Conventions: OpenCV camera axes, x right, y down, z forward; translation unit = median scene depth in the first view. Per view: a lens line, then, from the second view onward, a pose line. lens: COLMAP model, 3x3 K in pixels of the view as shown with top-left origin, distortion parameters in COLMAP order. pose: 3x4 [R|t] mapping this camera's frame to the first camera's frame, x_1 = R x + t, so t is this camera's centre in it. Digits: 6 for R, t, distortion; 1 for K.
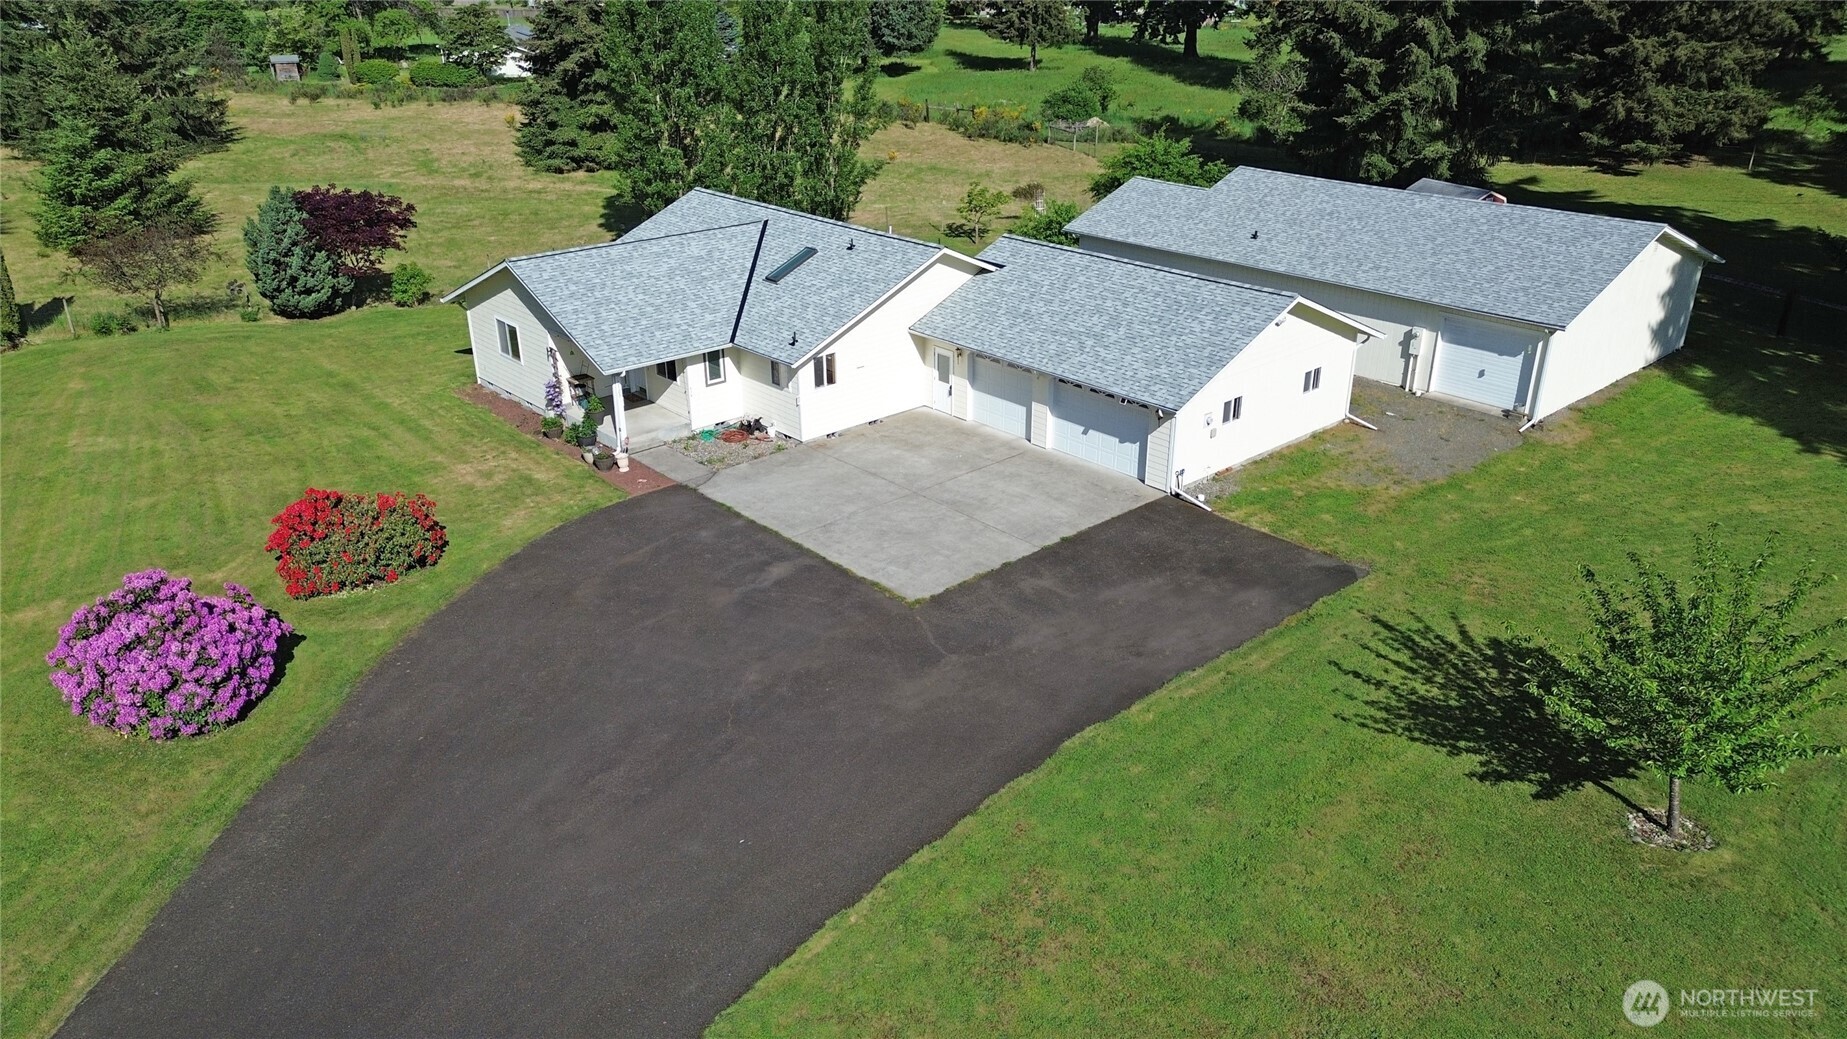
lens RADIAL K [[1322.2, 0, 935.2], [0, 1322.2, 524.9], [0, 0, 1]] dist [0.077252, -0.075953]
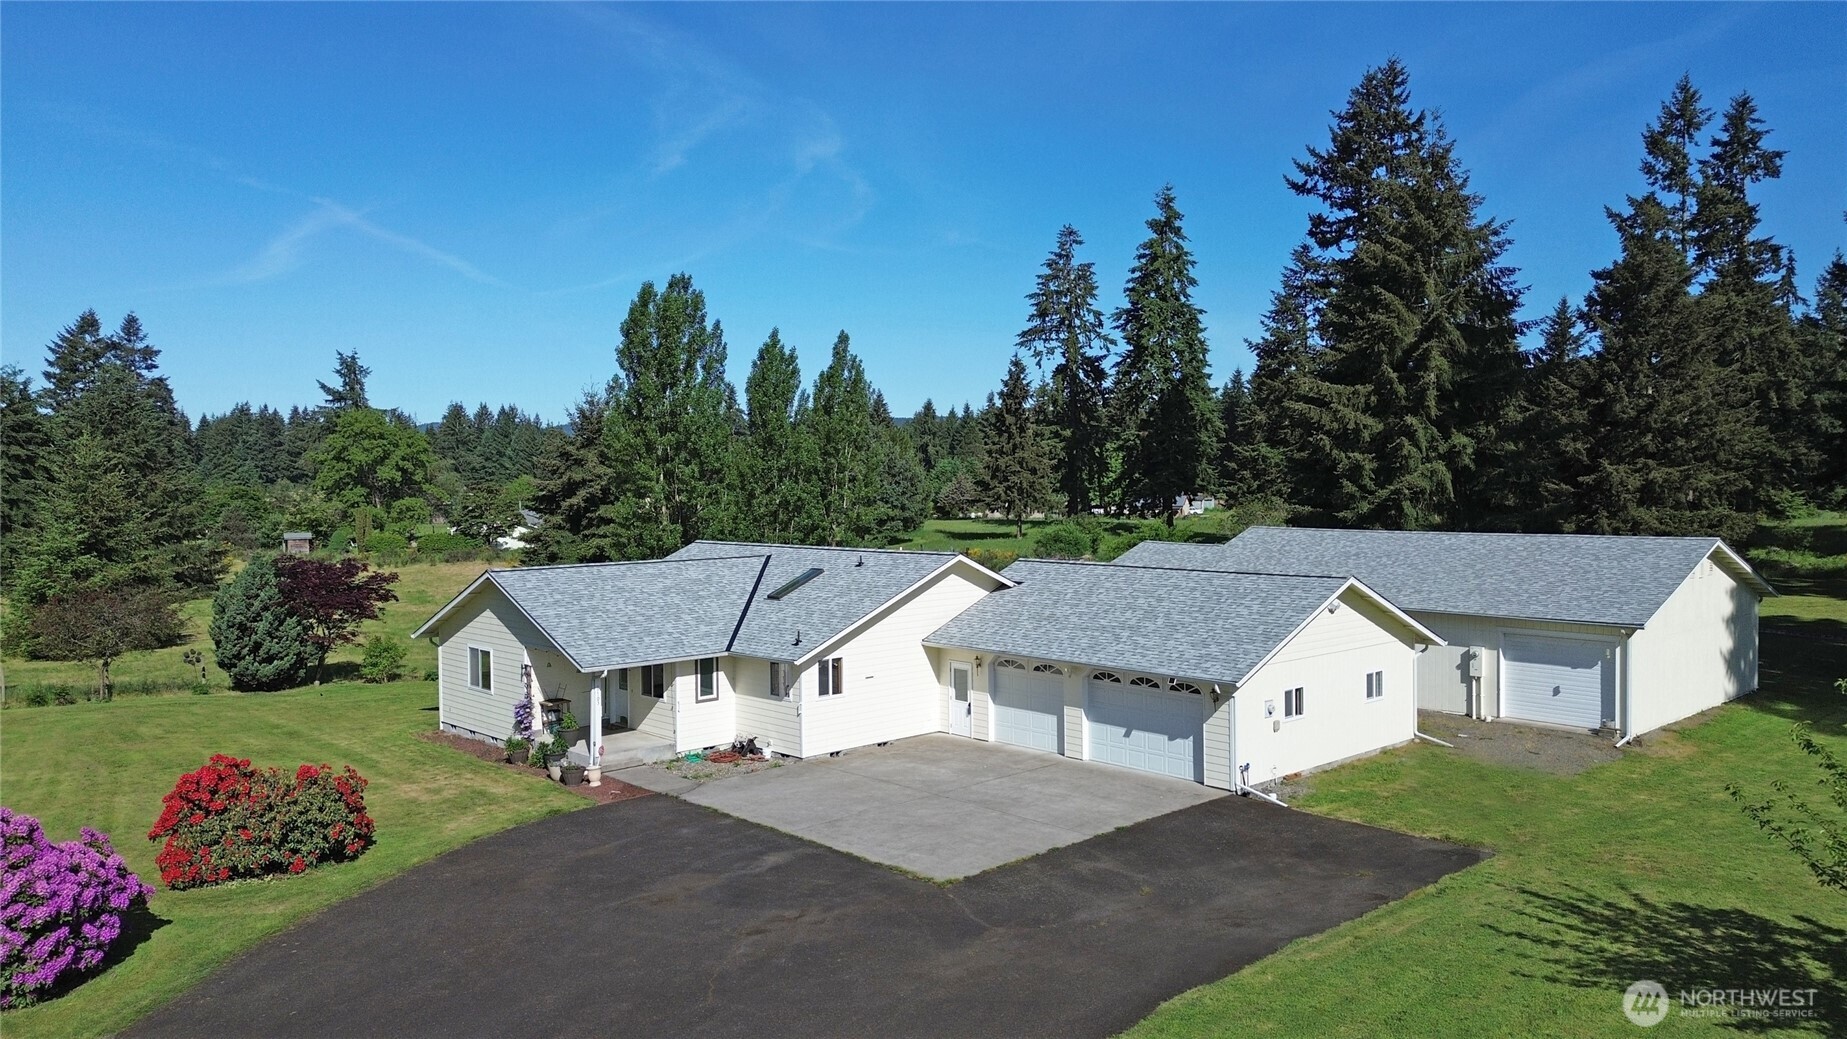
lens RADIAL K [[1323.1, 0, 934.5], [0, 1323.1, 504.1], [0, 0, 1]] dist [0.059612, -0.046819]
pose [[0.999890, -0.007617, 0.012764, -0.023617], [0.012025, 0.919331, -0.393301, 0.128509], [-0.008739, 0.393411, 0.919321, 0.130290]]
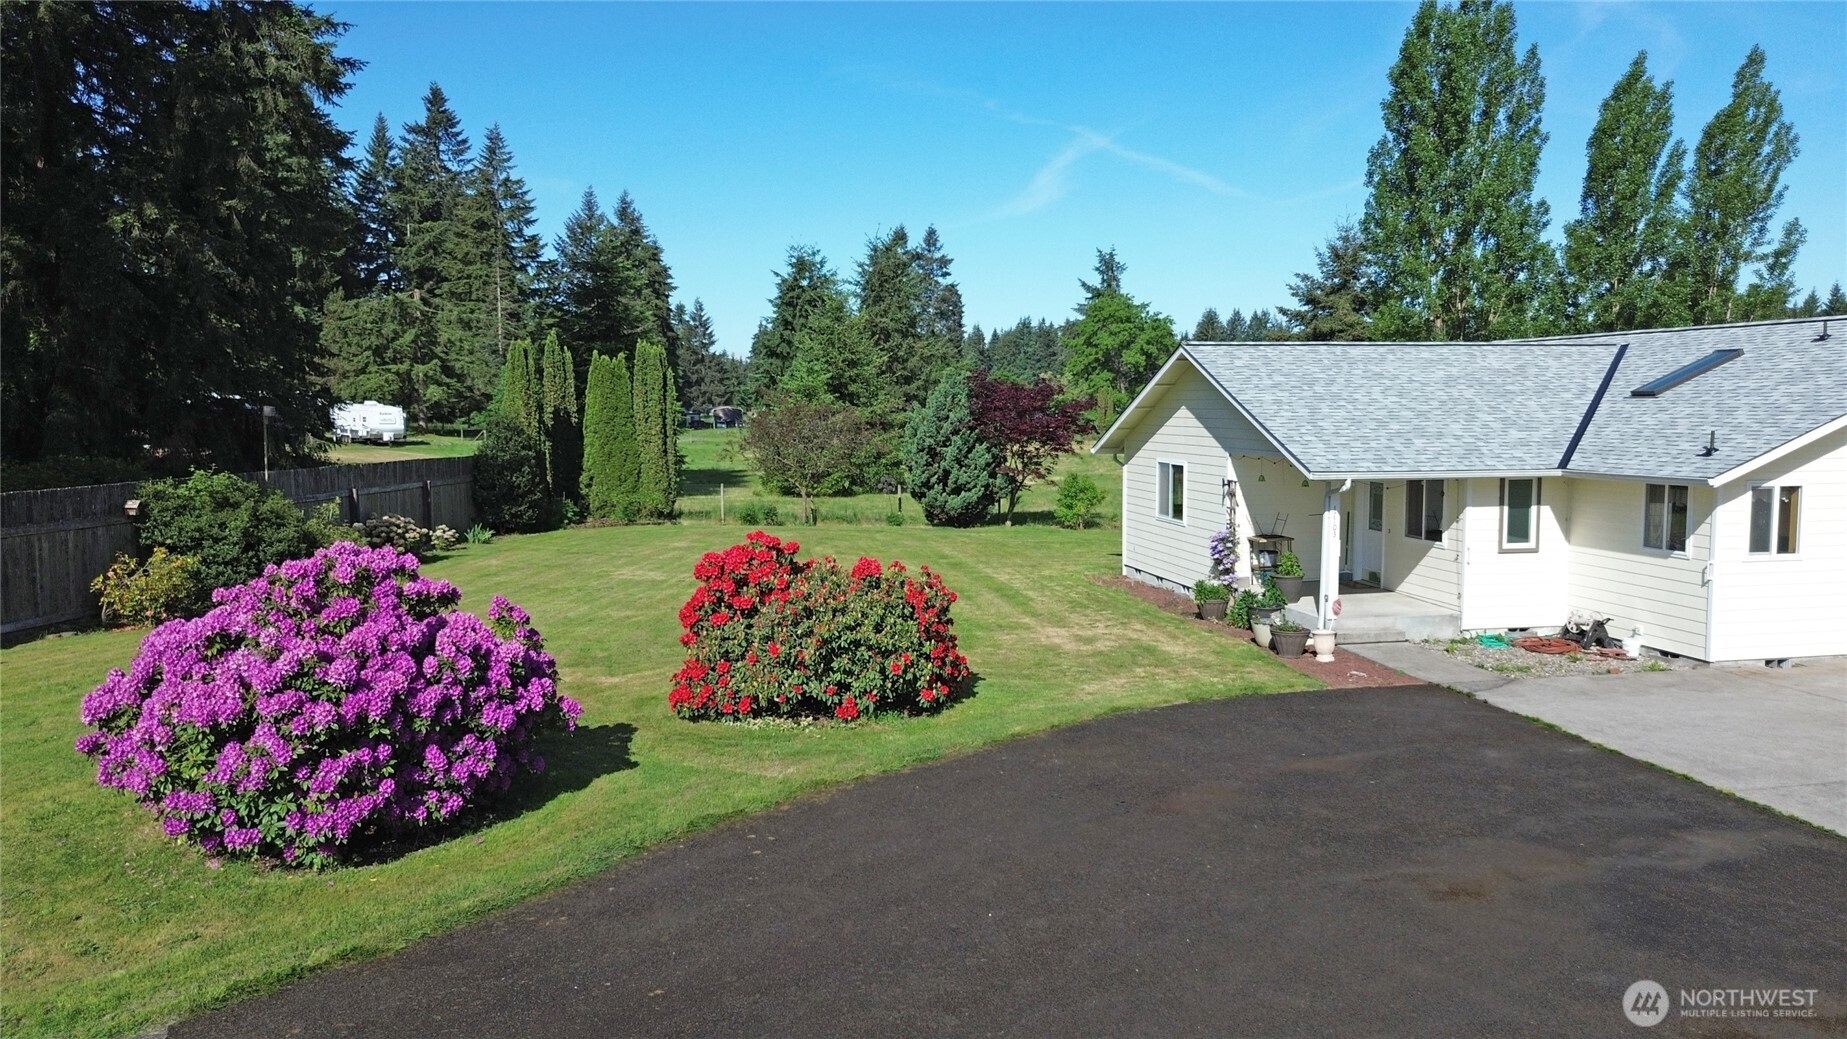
lens RADIAL K [[1323.1, 0, 934.5], [0, 1323.1, 504.1], [0, 0, 1]] dist [0.059612, -0.046819]
pose [[0.859452, 0.042369, -0.509458, -0.096952], [-0.212439, 0.936039, -0.280537, 0.079645], [0.464987, 0.349336, 0.813481, 0.457949]]
